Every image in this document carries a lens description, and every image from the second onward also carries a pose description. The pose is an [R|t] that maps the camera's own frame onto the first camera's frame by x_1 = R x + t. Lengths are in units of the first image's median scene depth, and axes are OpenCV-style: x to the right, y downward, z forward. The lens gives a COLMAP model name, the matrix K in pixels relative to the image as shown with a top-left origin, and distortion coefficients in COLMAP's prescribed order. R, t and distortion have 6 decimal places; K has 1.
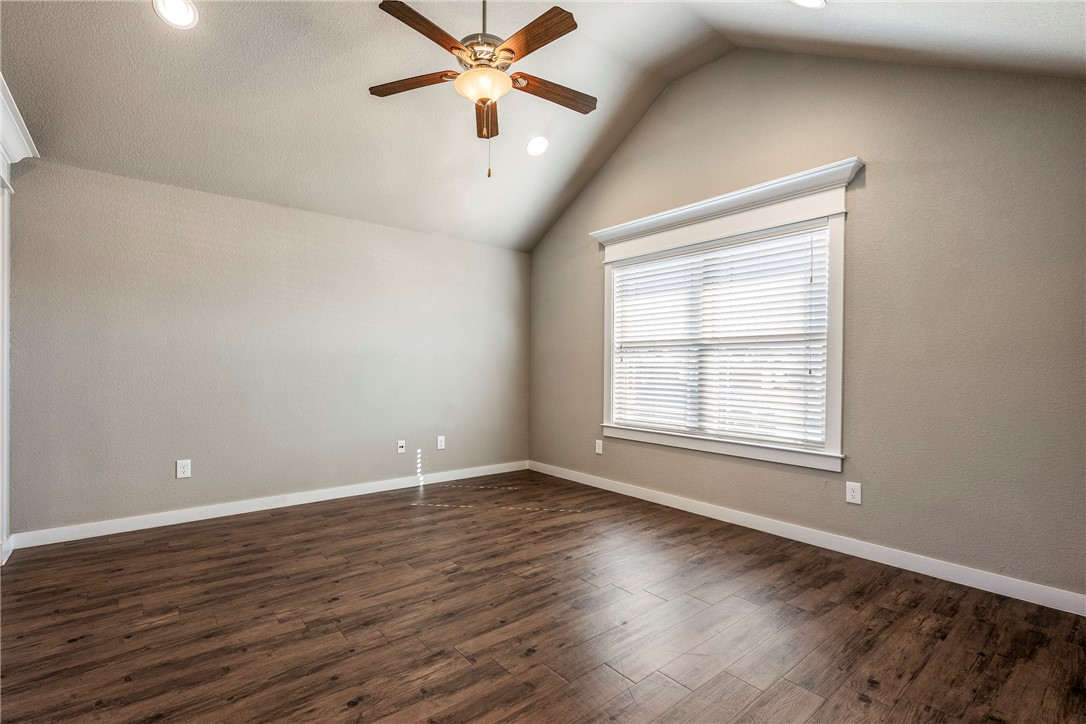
lens RADIAL K [[491.1, 0, 541.1], [0, 491.1, 369.8], [0, 0, 1]] dist [-0.001910, -0.000280]
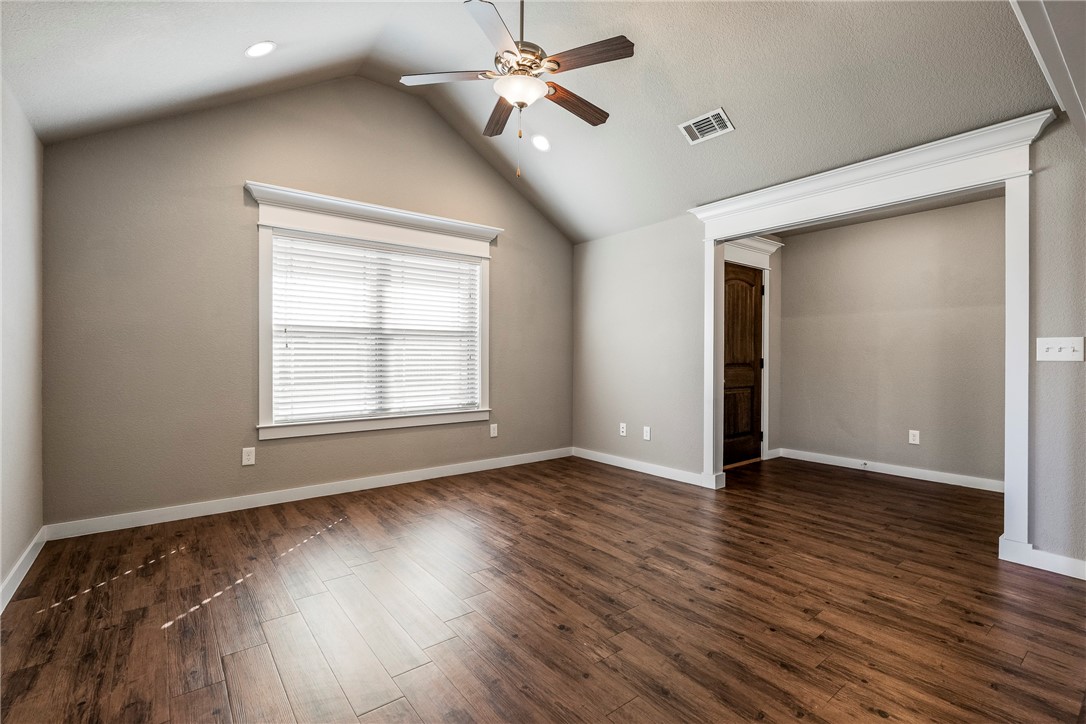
lens RADIAL K [[491.1, 0, 540.5], [0, 491.1, 352.3], [0, 0, 1]] dist [-0.001910, -0.000280]
pose [[0.032591, -0.001318, 0.999468, -0.905723], [0.002542, 0.999996, 0.001236, -0.011842], [-0.999466, 0.002501, 0.032594, 0.712922]]
